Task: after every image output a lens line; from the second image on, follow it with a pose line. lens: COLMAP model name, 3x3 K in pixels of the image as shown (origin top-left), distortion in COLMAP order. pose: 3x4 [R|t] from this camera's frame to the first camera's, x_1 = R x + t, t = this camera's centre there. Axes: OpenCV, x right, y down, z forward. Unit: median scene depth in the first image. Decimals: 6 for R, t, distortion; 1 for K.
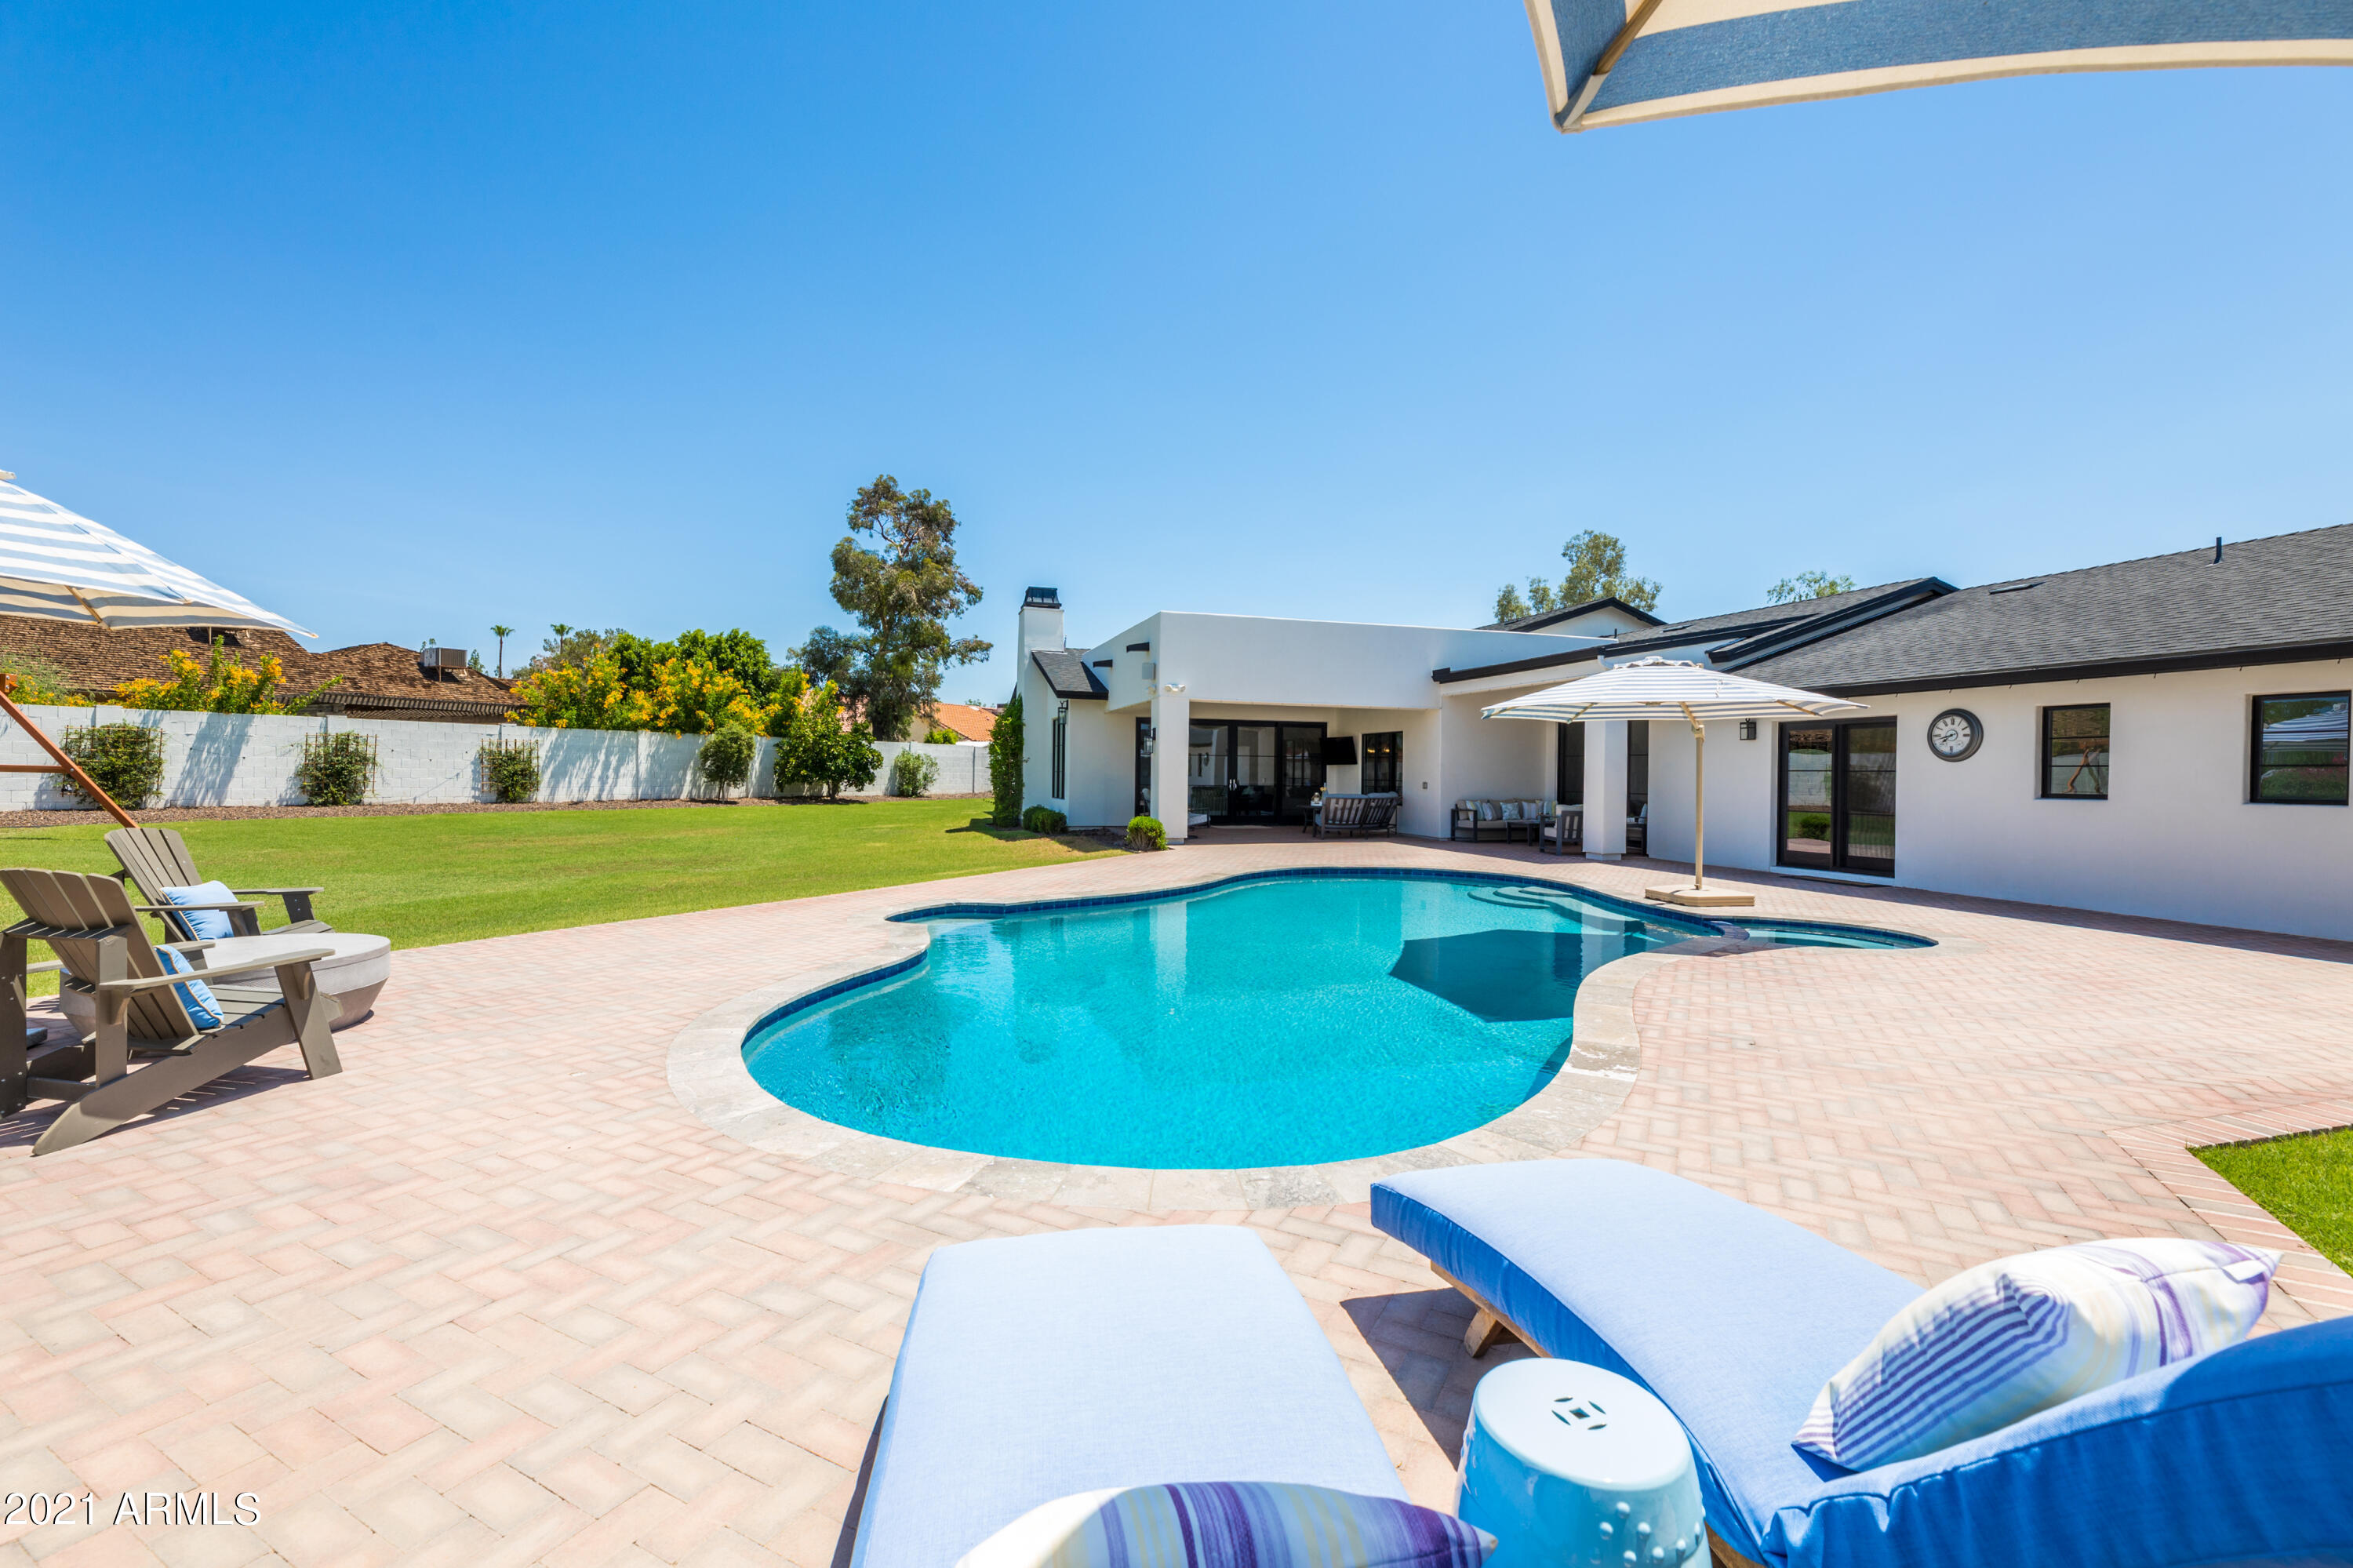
lens RADIAL K [[976.5, 0, 1167.5], [0, 976.5, 780.6], [0, 0, 1]] dist [-0.002368, -0.000438]
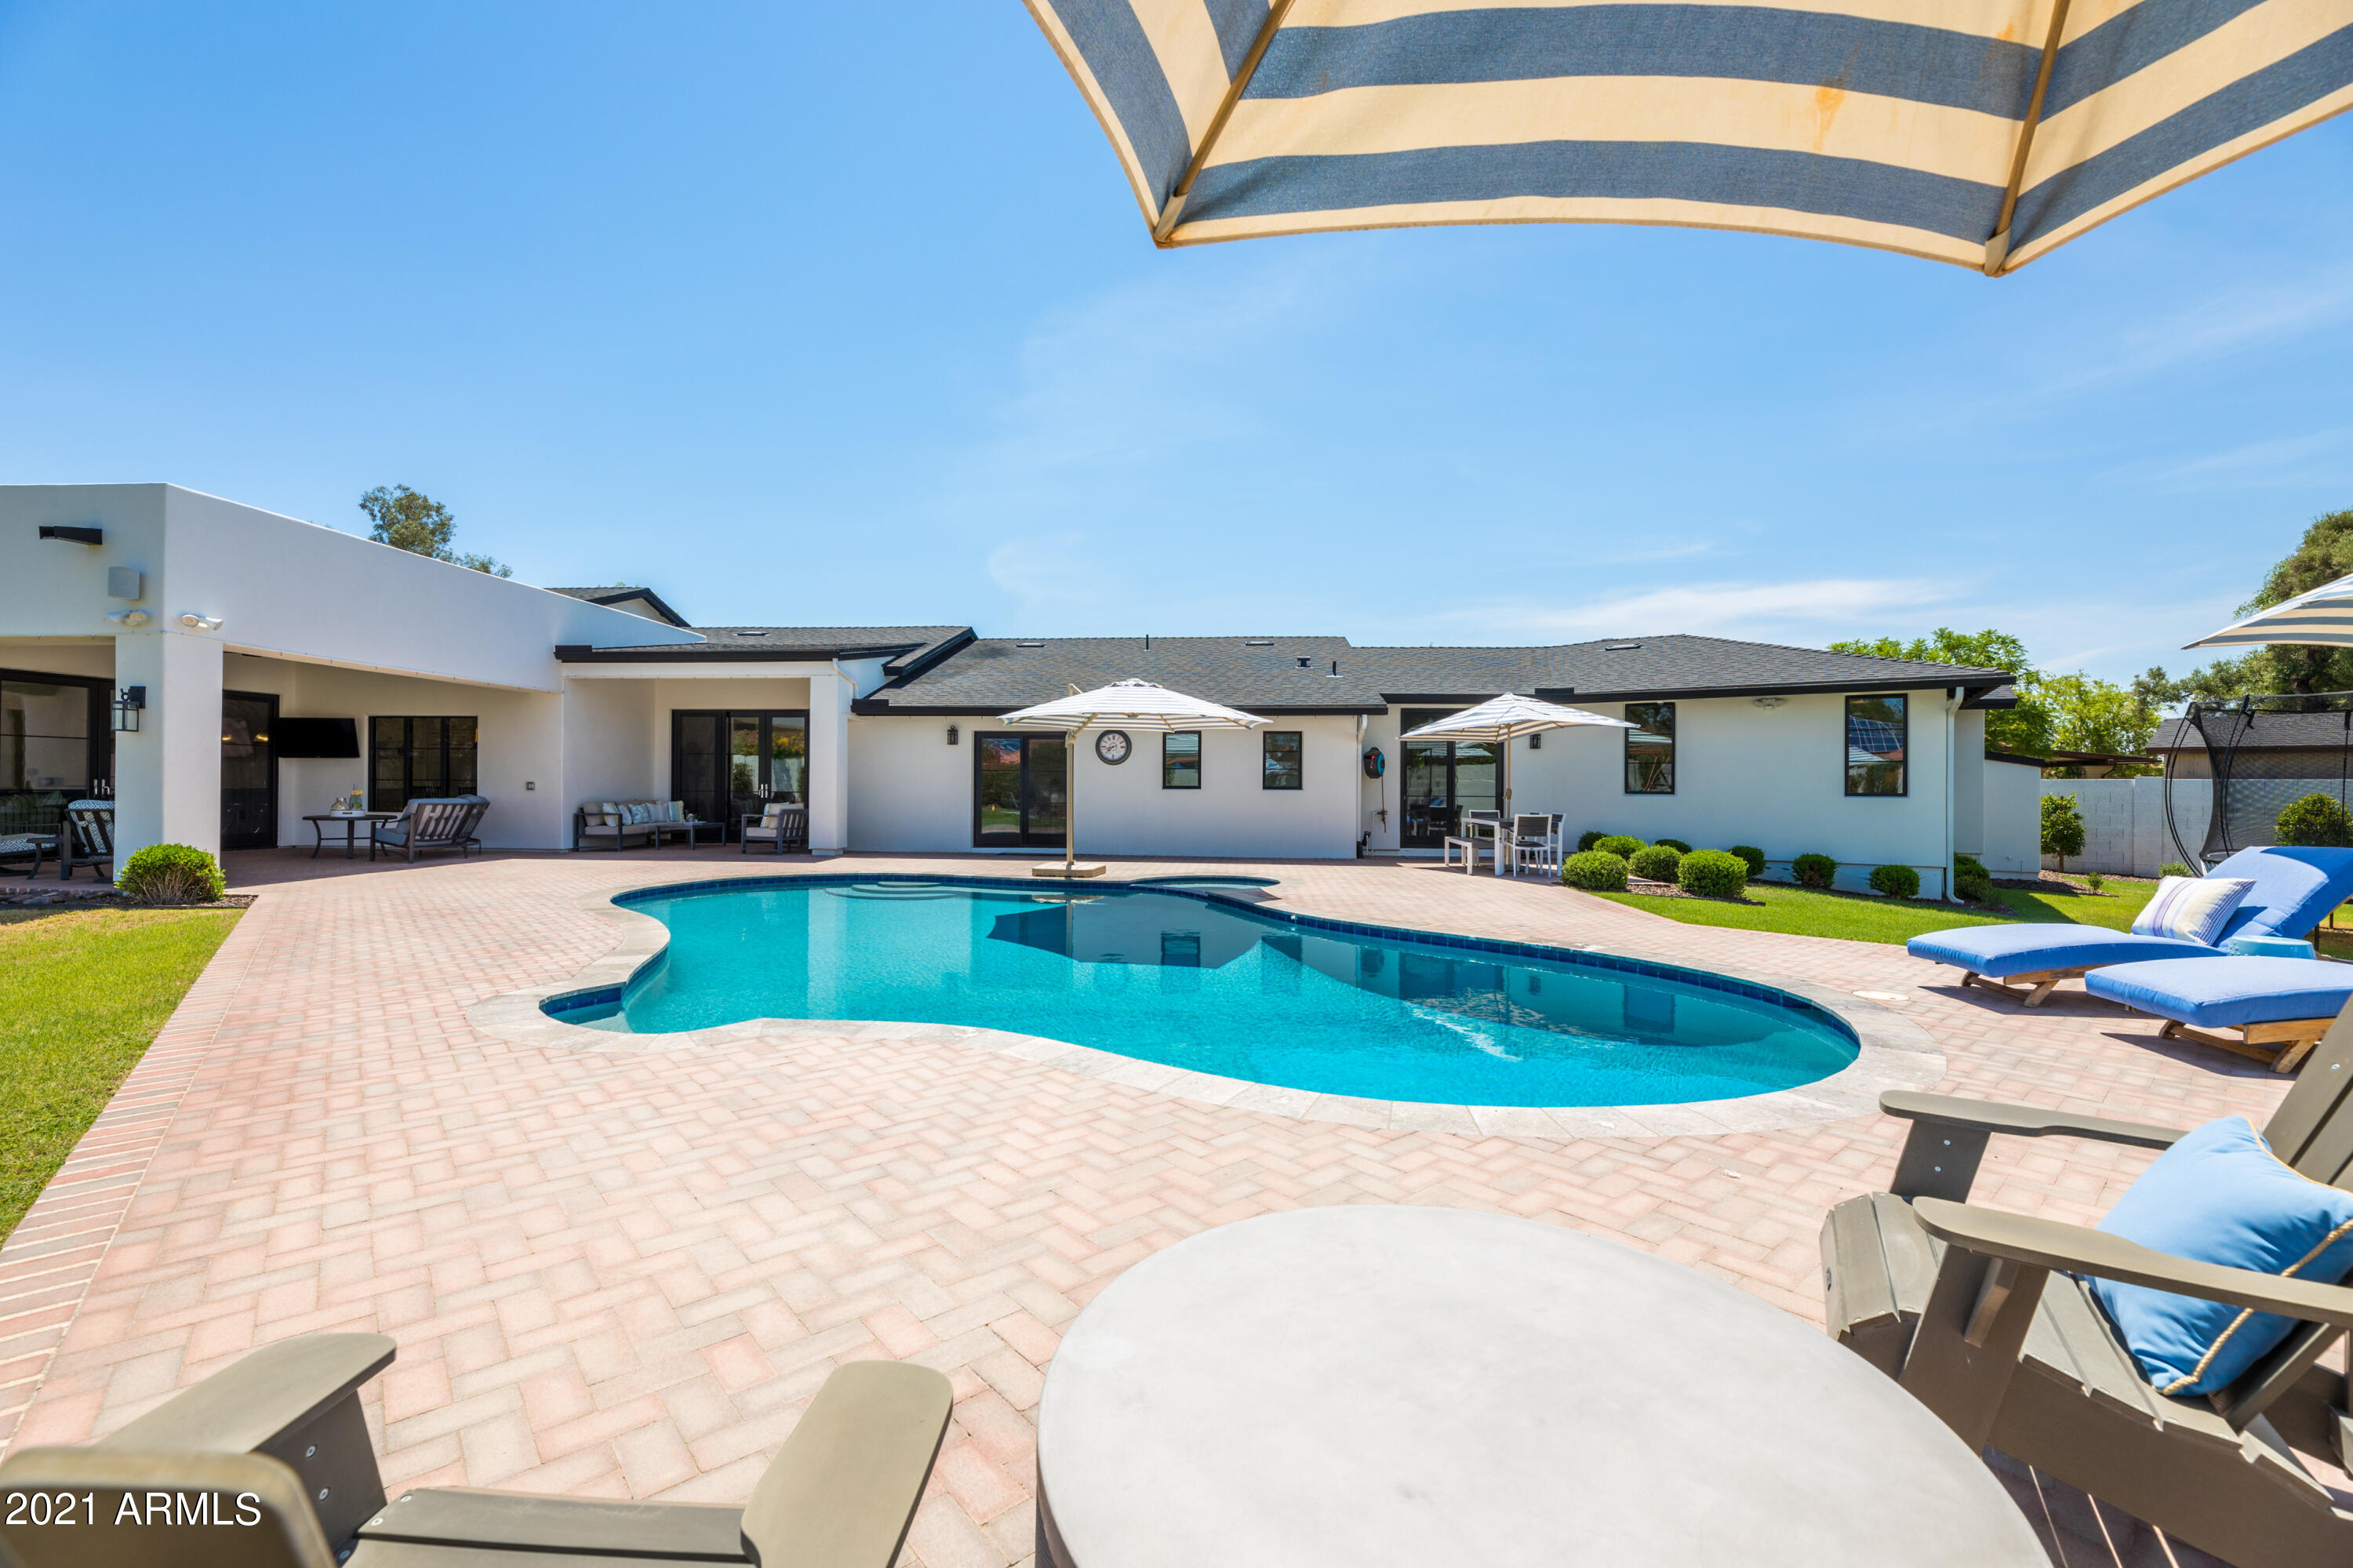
lens RADIAL K [[976.5, 0, 1133.2], [0, 976.5, 784.3], [0, 0, 1]] dist [-0.002368, -0.000438]
pose [[0.362873, -0.006430, 0.931816, -0.322539], [0.003819, 0.999978, 0.005413, 0.001405], [-0.931831, 0.001595, 0.362890, 0.258257]]
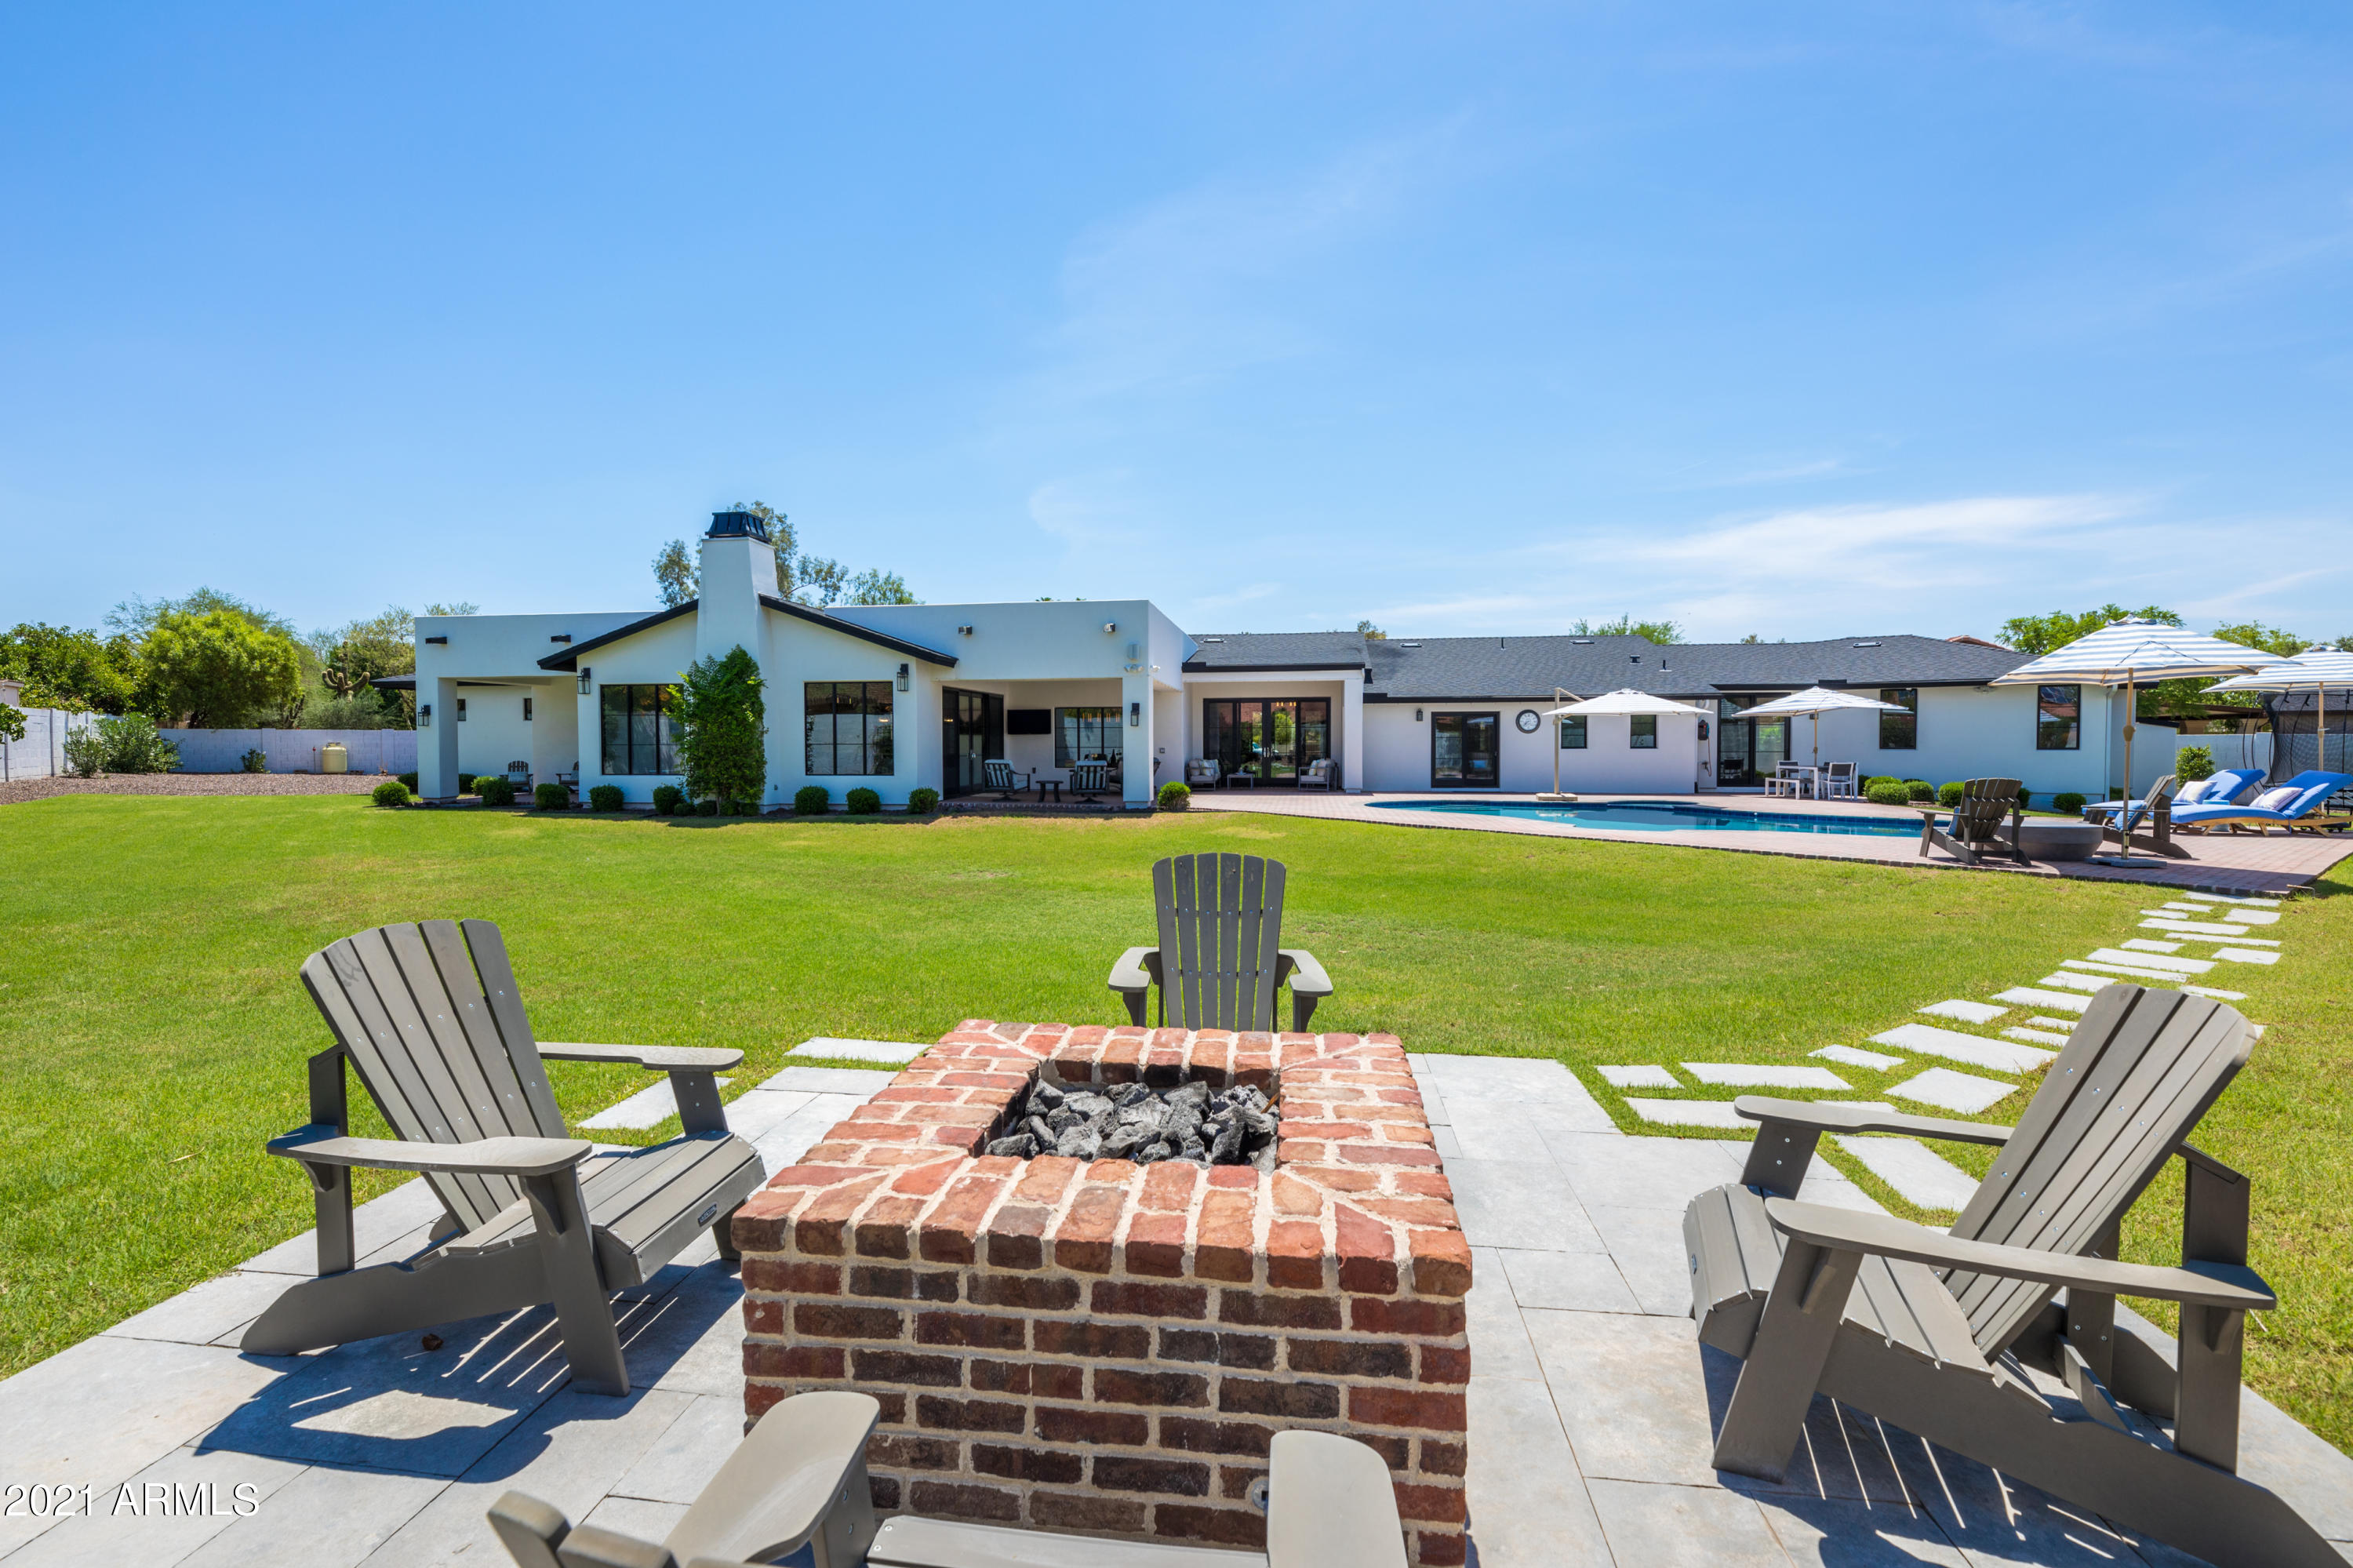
lens RADIAL K [[1081.3, 0, 1092.0], [0, 1081.3, 762.7], [0, 0, 1]] dist [-0.002842, -0.000124]
pose [[0.423505, -0.029591, 0.905410, -1.126991], [0.013963, 0.999561, 0.026137, -0.018739], [-0.905786, 0.001573, 0.423732, 0.514096]]
